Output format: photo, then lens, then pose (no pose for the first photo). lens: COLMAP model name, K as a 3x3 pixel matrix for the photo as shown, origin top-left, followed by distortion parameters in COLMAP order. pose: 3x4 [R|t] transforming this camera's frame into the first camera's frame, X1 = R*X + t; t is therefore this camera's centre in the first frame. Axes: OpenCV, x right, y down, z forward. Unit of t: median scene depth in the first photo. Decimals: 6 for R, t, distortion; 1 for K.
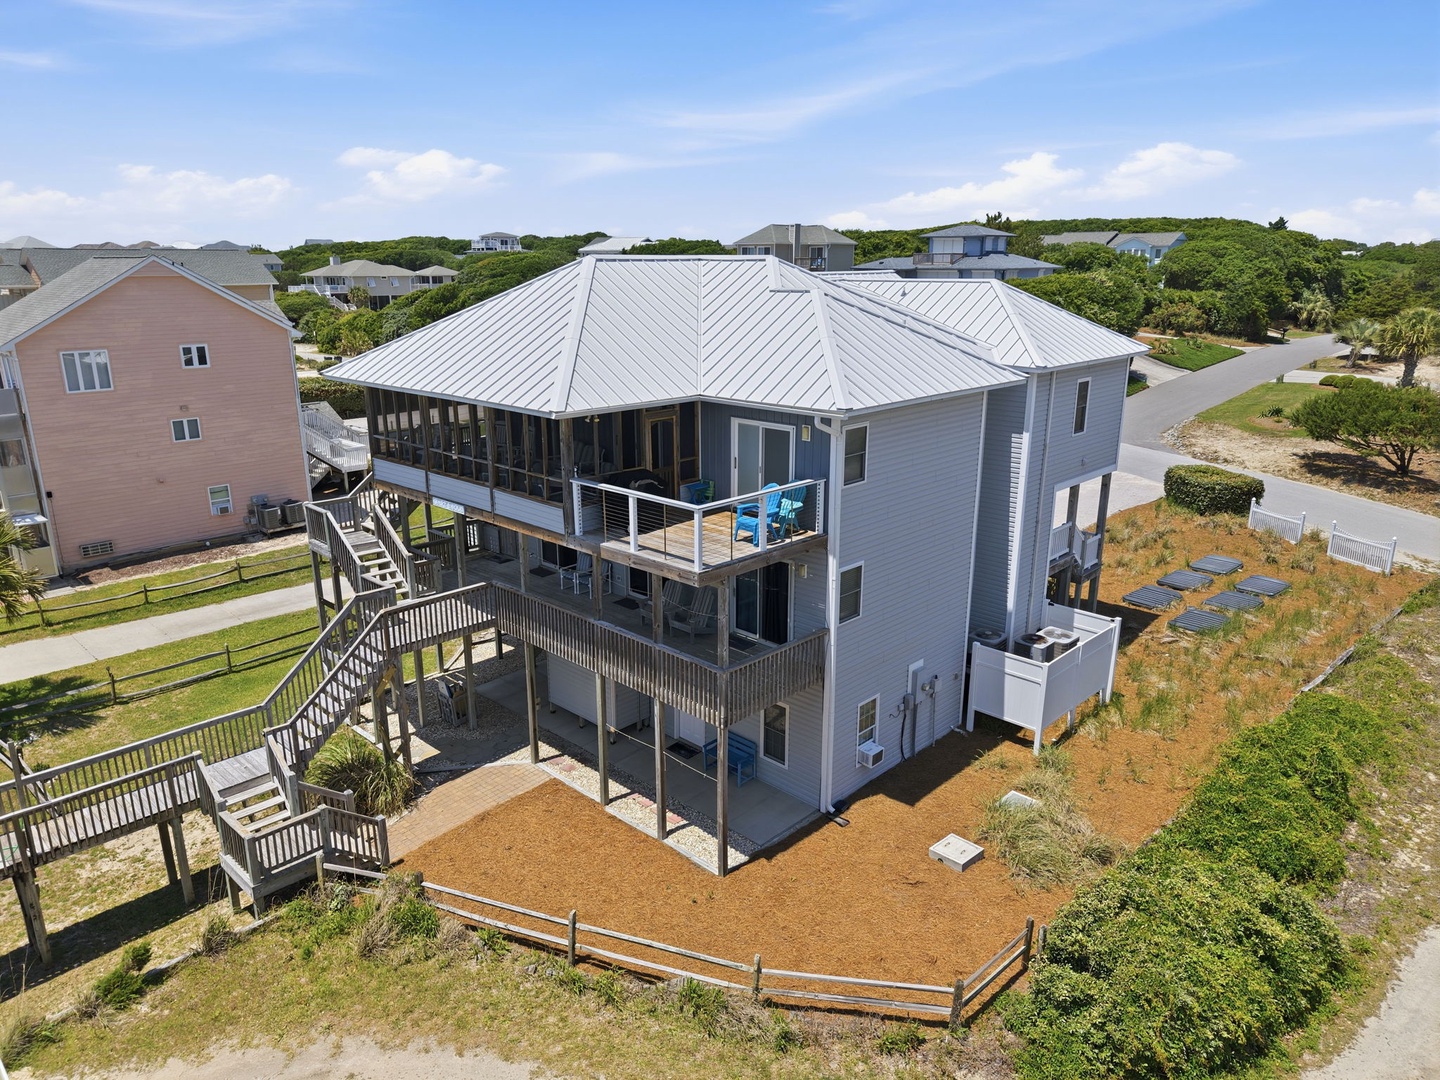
lens RADIAL K [[959.5, 0, 724.1], [0, 959.5, 543.0], [0, 0, 1]] dist [0.036081, -0.045848]
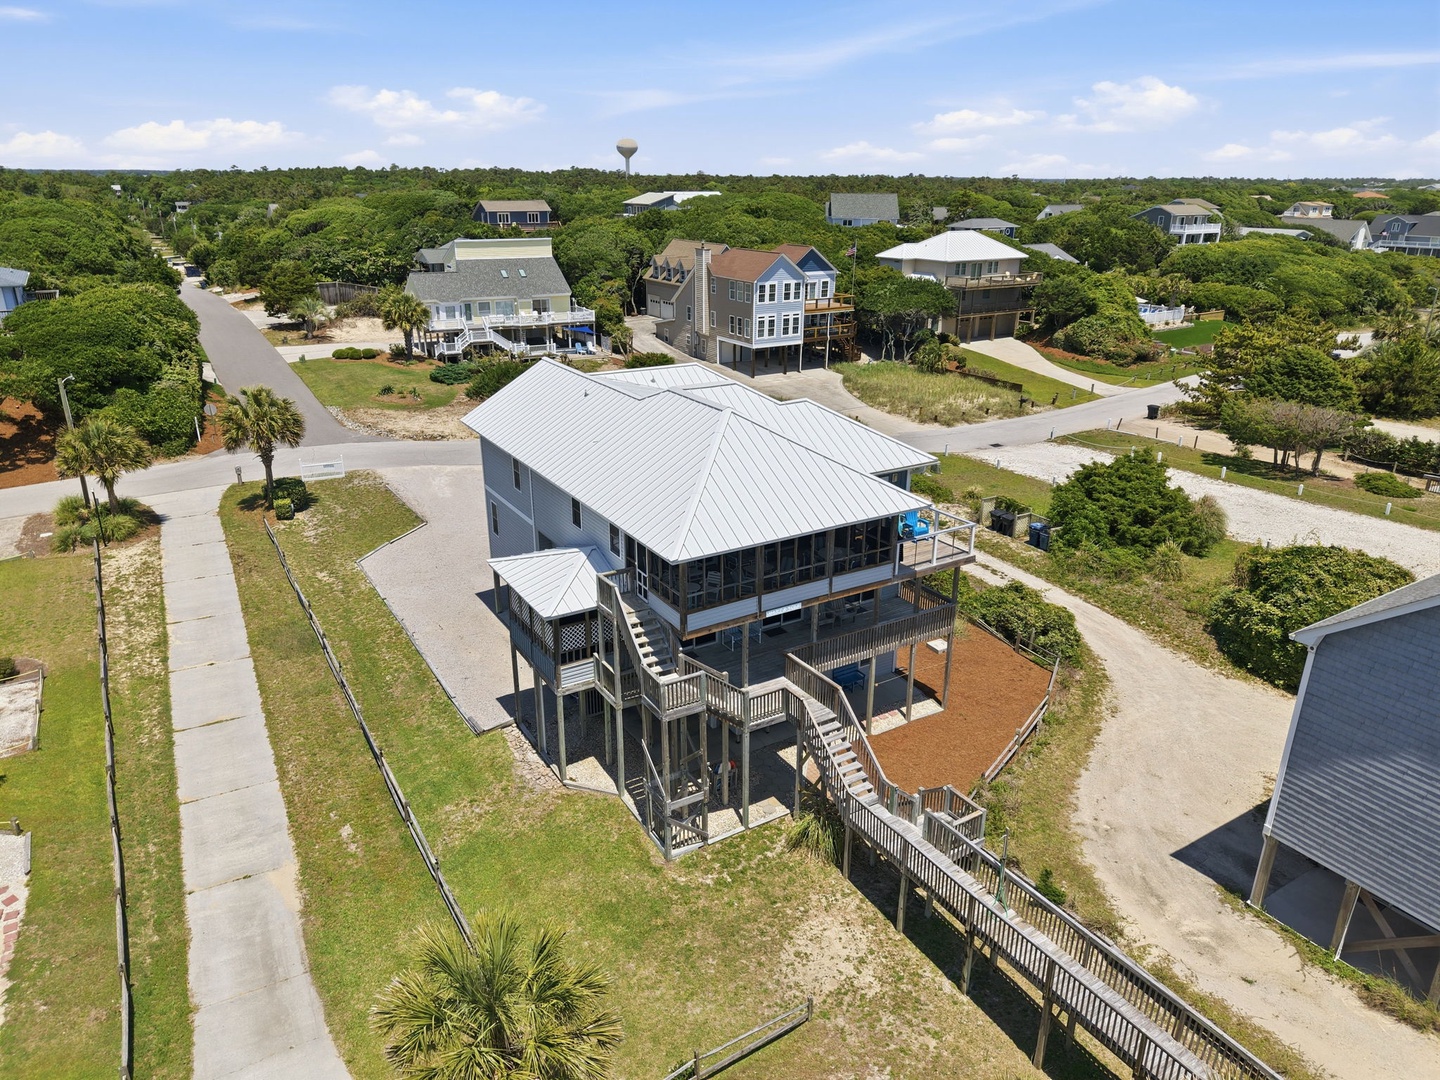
lens RADIAL K [[959.5, 0, 717.9], [0, 959.5, 538.1], [0, 0, 1]] dist [0.036081, -0.045848]
pose [[0.250639, -0.337176, 0.907465, -1.558406], [0.263209, 0.925808, 0.271294, -0.543177], [-0.931612, 0.170856, 0.320791, 0.673617]]
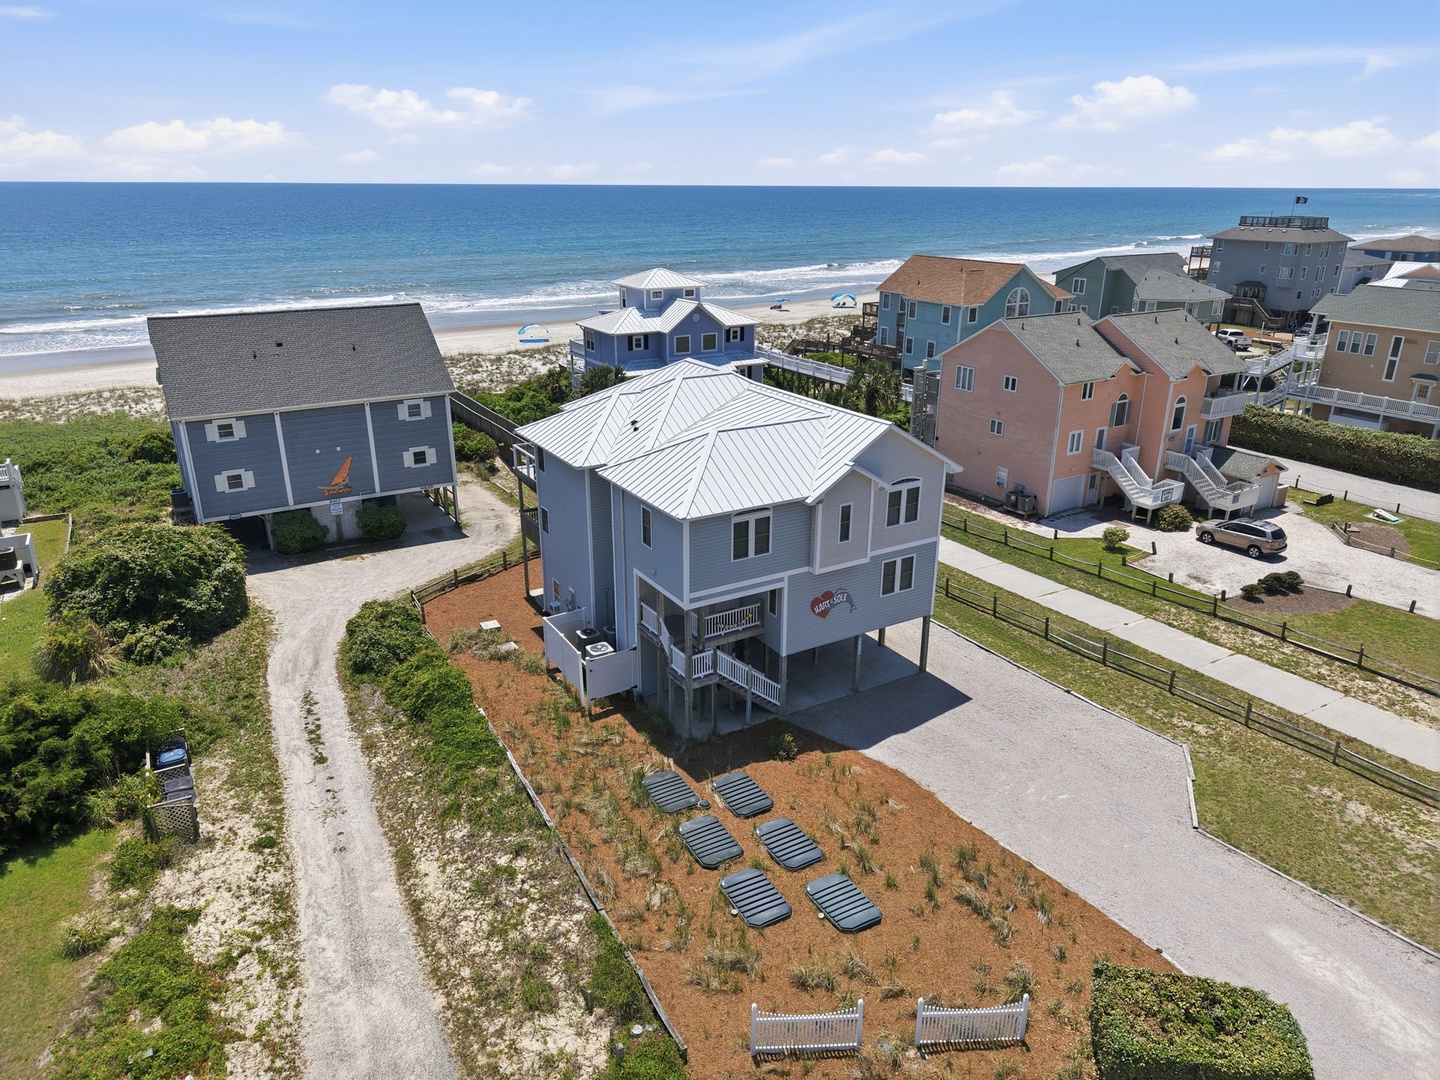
lens RADIAL K [[959.5, 0, 721.8], [0, 959.5, 540.7], [0, 0, 1]] dist [0.036081, -0.045848]
pose [[-0.248724, 0.336646, -0.908188, 1.924507], [-0.275136, 0.874471, 0.399499, -0.850526], [0.928675, 0.349240, -0.124878, 1.576683]]
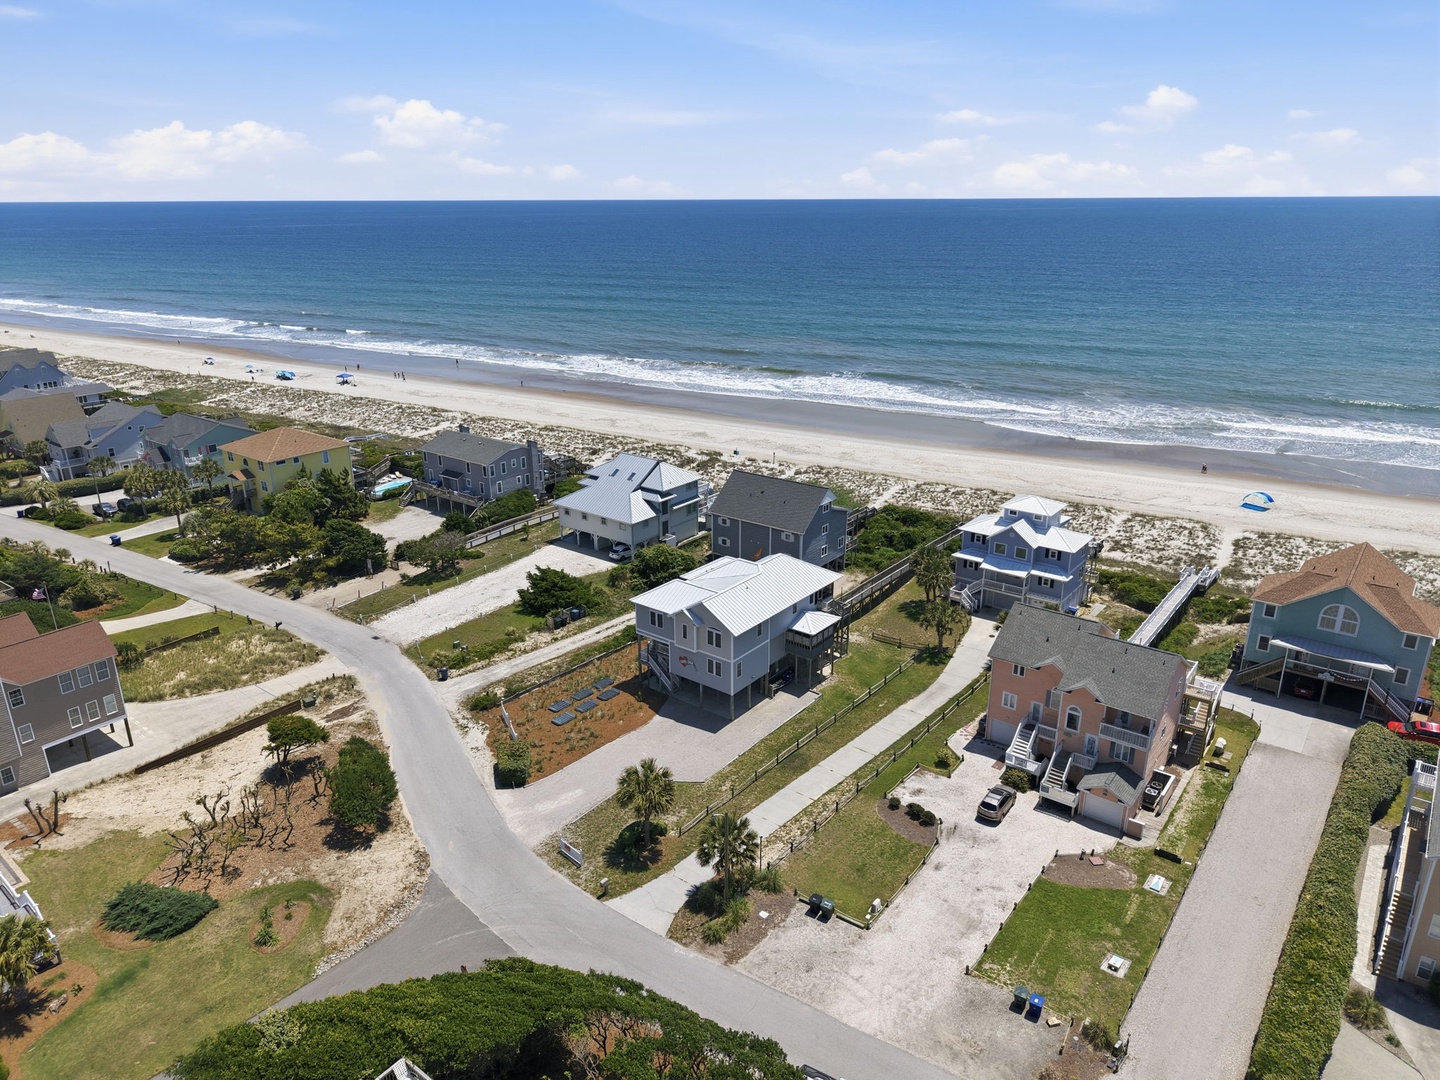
lens RADIAL K [[959.5, 0, 727.4], [0, 959.5, 539.1], [0, 0, 1]] dist [0.036081, -0.045848]
pose [[-0.993207, 0.040428, -0.109112, 0.594157], [-0.030884, 0.812484, 0.582165, -3.049877], [0.112188, 0.581580, -0.805716, 4.727744]]
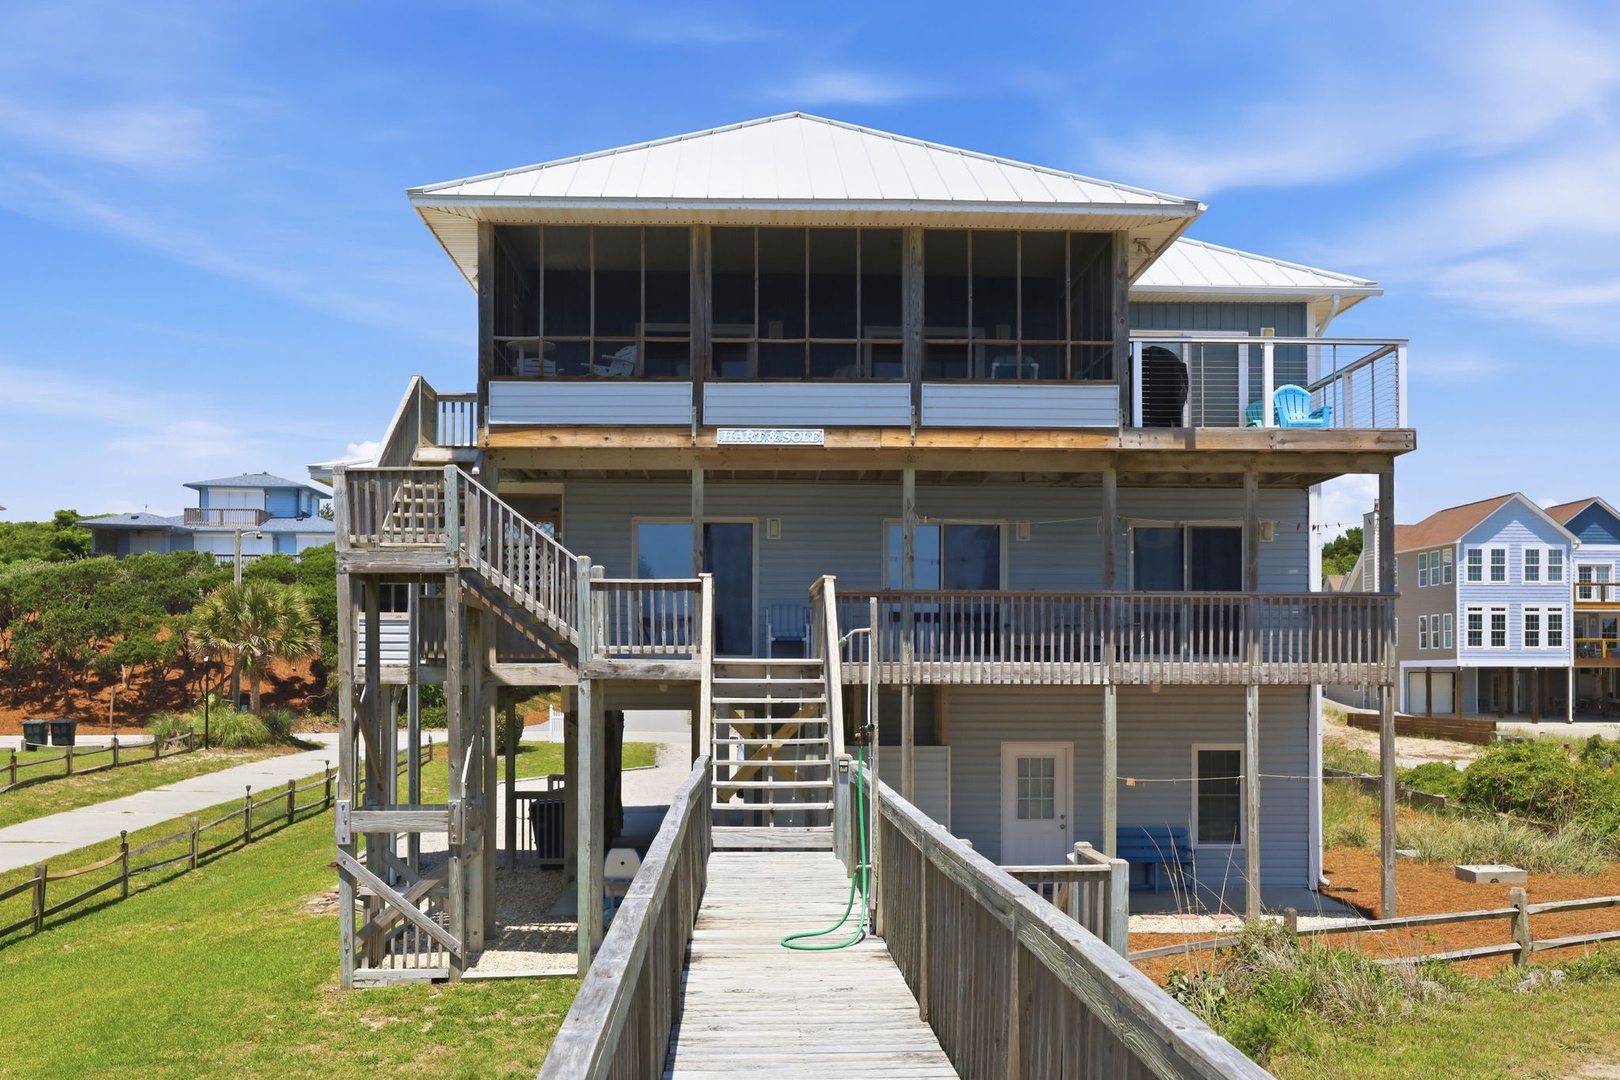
lens RADIAL K [[1518.2, 0, 836.0], [0, 1518.2, 658.7], [0, 0, 1]] dist [0.021113, 0.000000]
pose [[0.677953, 0.011779, 0.735011, -0.918689], [0.203033, 0.957978, -0.202624, 0.268683], [-0.706511, 0.286601, 0.647072, 0.491815]]
